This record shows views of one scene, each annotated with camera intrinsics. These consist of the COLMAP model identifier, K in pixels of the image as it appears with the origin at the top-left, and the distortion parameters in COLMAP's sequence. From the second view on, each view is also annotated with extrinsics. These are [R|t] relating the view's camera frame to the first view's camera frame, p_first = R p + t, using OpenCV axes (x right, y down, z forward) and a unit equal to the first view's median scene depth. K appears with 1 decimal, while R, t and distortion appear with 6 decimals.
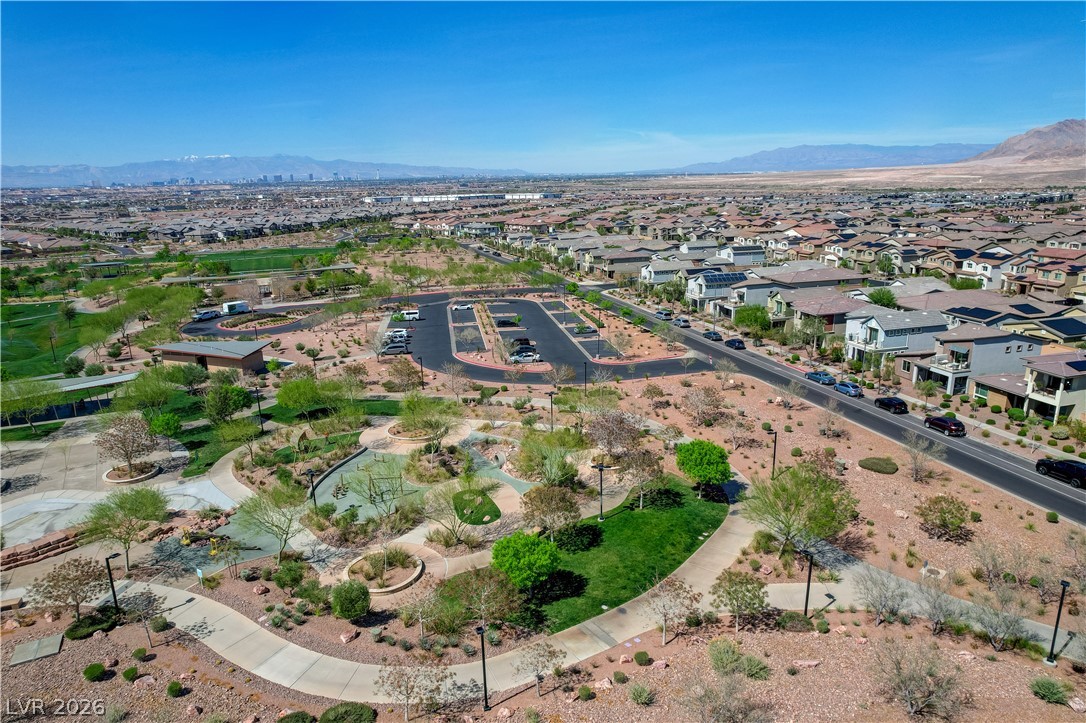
lens RADIAL K [[698.9, 0, 542.3], [0, 698.9, 361.5], [0, 0, 1]] dist [-0.066942, 0.059332]
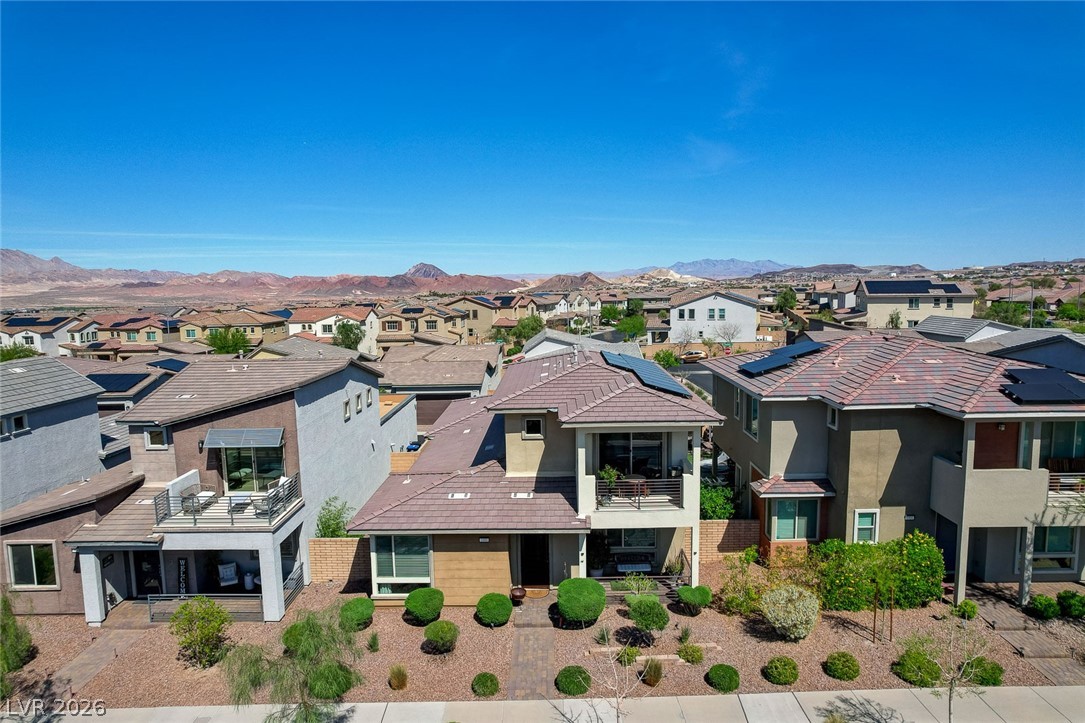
lens RADIAL K [[698.2, 0, 544.3], [0, 698.2, 363.4], [0, 0, 1]] dist [-0.066942, 0.059332]
pose [[0.278941, -0.091318, 0.955956, 0.366655], [0.256531, 0.966378, 0.017460, -0.019961], [-0.925410, 0.240363, 0.292989, 0.770223]]
